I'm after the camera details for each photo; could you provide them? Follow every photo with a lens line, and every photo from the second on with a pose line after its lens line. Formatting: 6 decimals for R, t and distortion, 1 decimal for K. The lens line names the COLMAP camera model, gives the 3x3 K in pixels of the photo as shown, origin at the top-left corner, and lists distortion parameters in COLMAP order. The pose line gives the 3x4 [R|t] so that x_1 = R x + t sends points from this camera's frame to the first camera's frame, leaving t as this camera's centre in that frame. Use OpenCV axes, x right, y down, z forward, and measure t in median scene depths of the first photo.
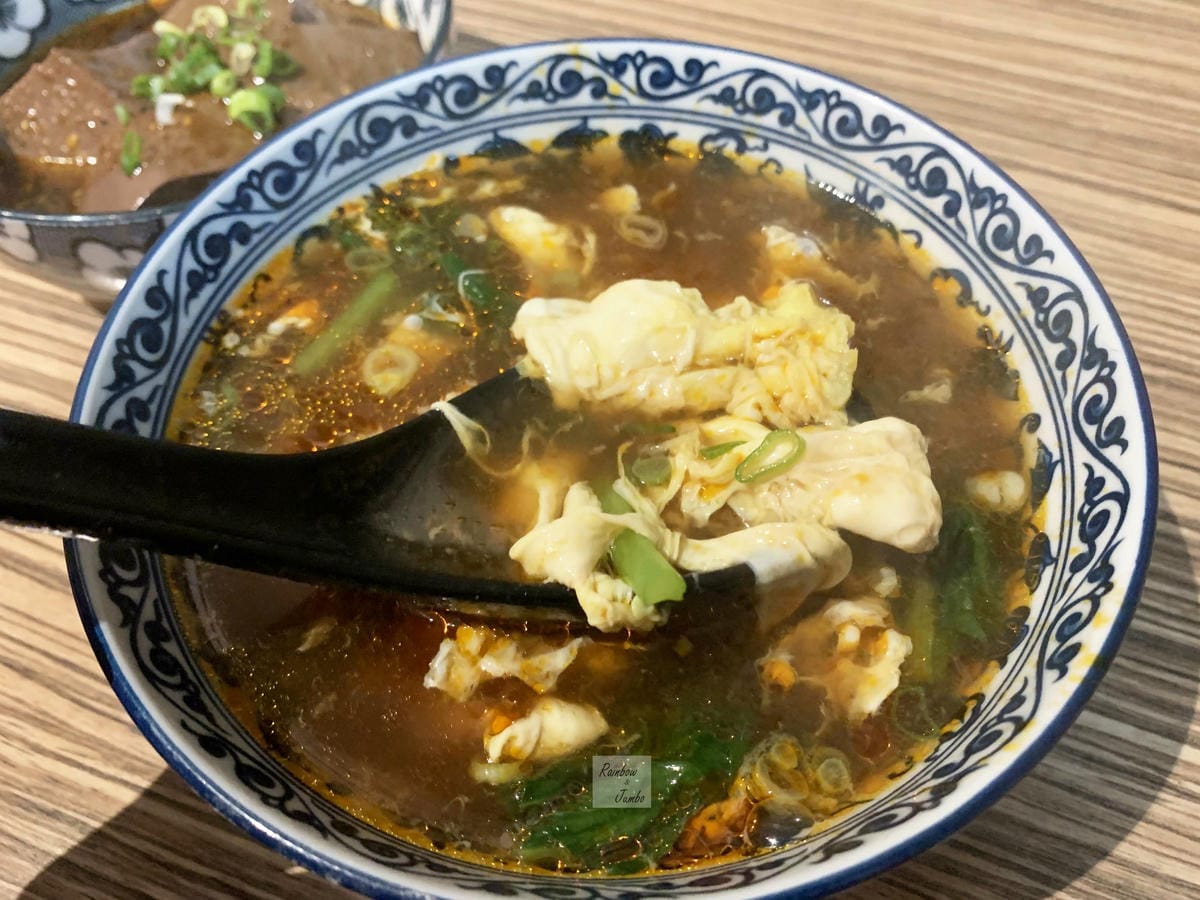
lens RADIAL K [[975.4, 0, 573.3], [0, 975.4, 448.5], [0, 0, 1]] dist [-0.028765, 0.007094]
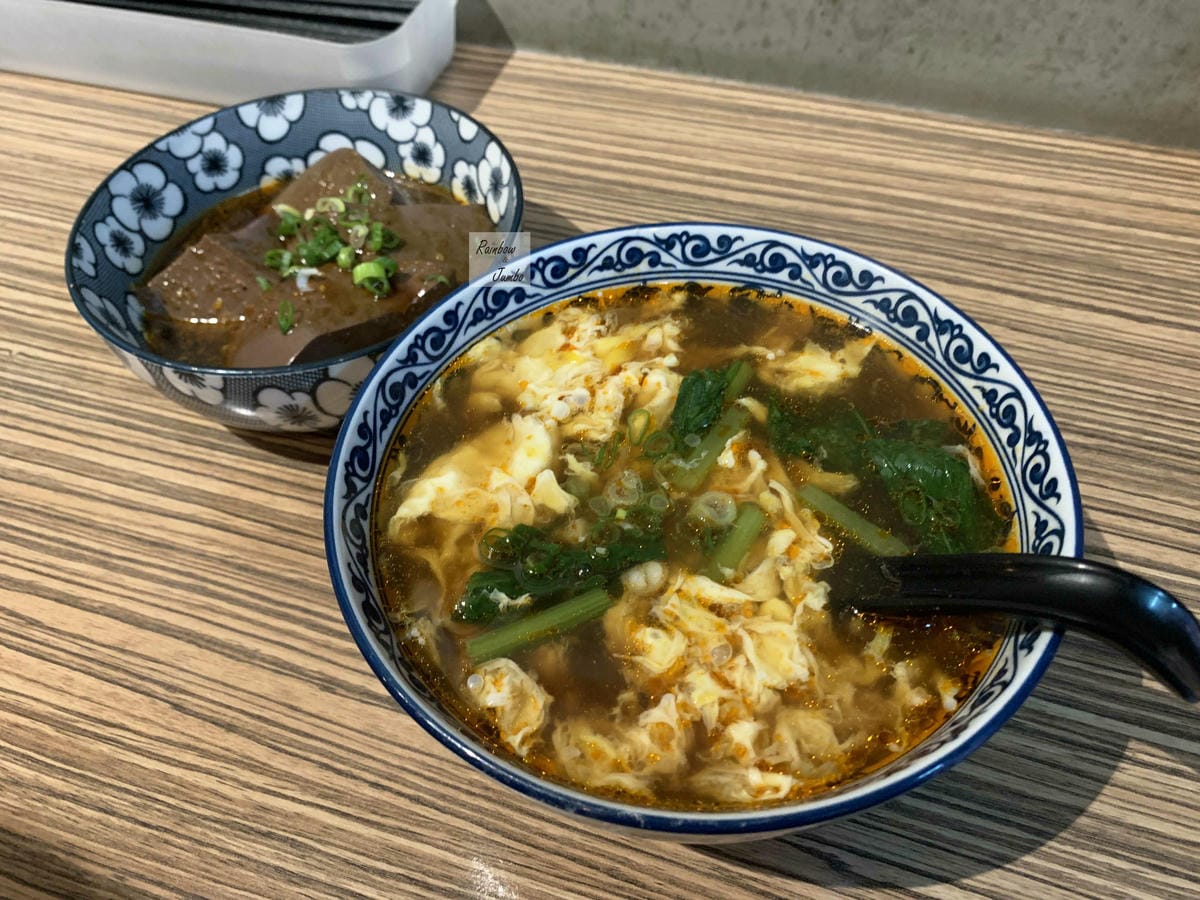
lens RADIAL K [[925.7, 0, 578.2], [0, 925.7, 452.8], [0, 0, 1]] dist [0.107647, -0.249930]
pose [[0.998223, -0.055203, 0.022416, -0.132133], [0.056981, 0.994449, -0.088458, 0.010104], [-0.017408, 0.089579, 0.995828, -0.290625]]
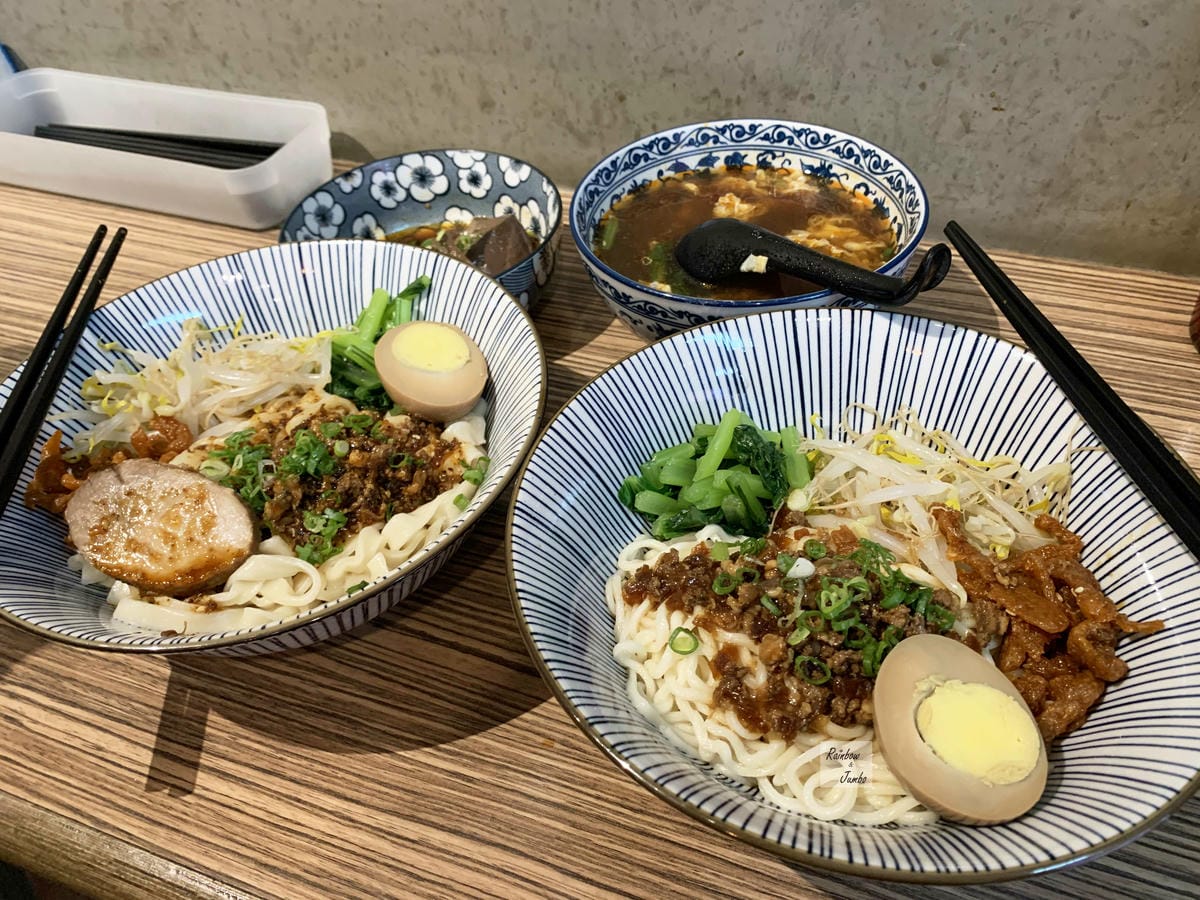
lens RADIAL K [[864.0, 0, 605.8], [0, 864.0, 422.9], [0, 0, 1]] dist [0.004212, 0.005961]
pose [[0.995388, -0.091889, 0.027564, -0.415711], [0.095523, 0.975894, -0.196232, 0.820206], [-0.008868, 0.197959, 0.980170, -1.143681]]
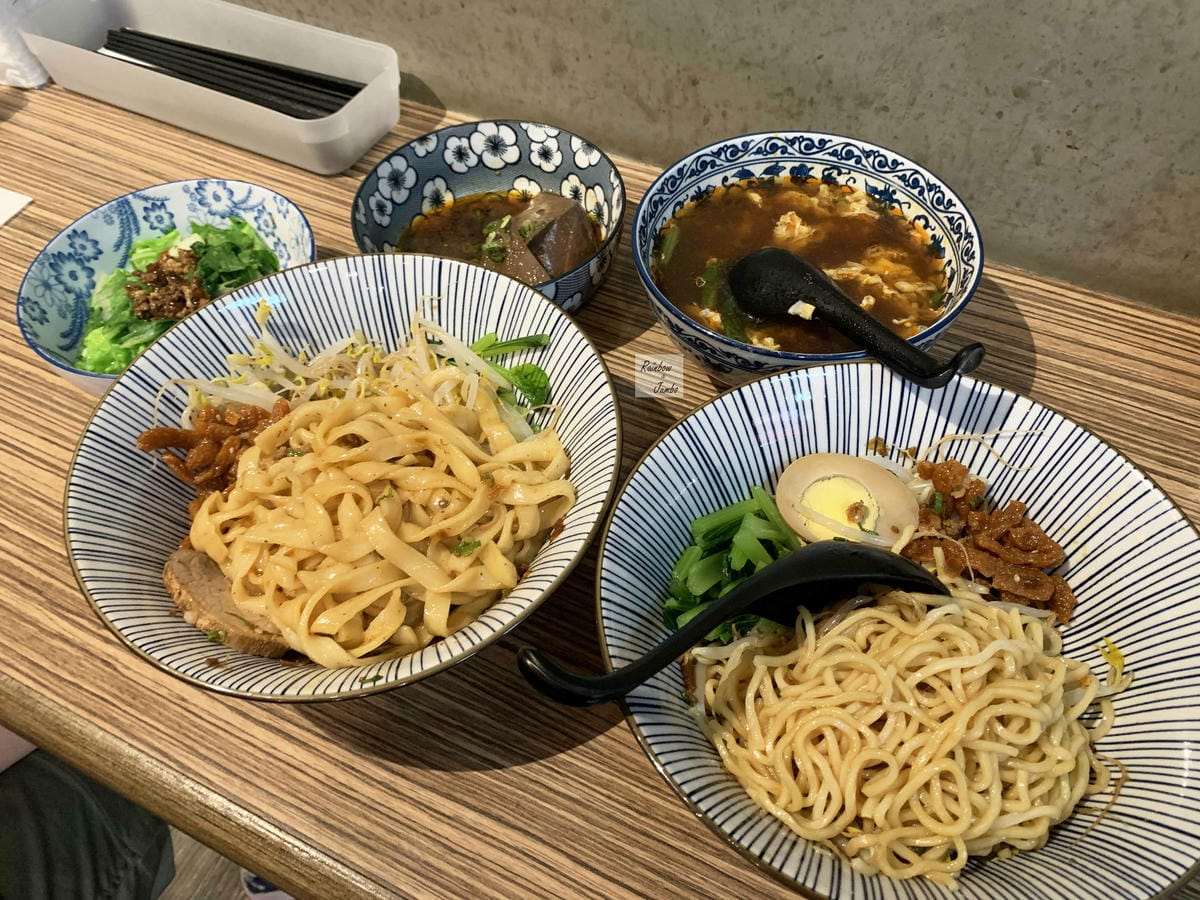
lens RADIAL K [[864.0, 0, 605.8], [0, 864.0, 422.9], [0, 0, 1]] dist [0.004212, 0.005961]
pose [[0.999924, 0.006220, -0.010665, -0.440179], [-0.006866, 0.998074, -0.061646, 0.522551], [0.010262, 0.061715, 0.998041, -1.316564]]
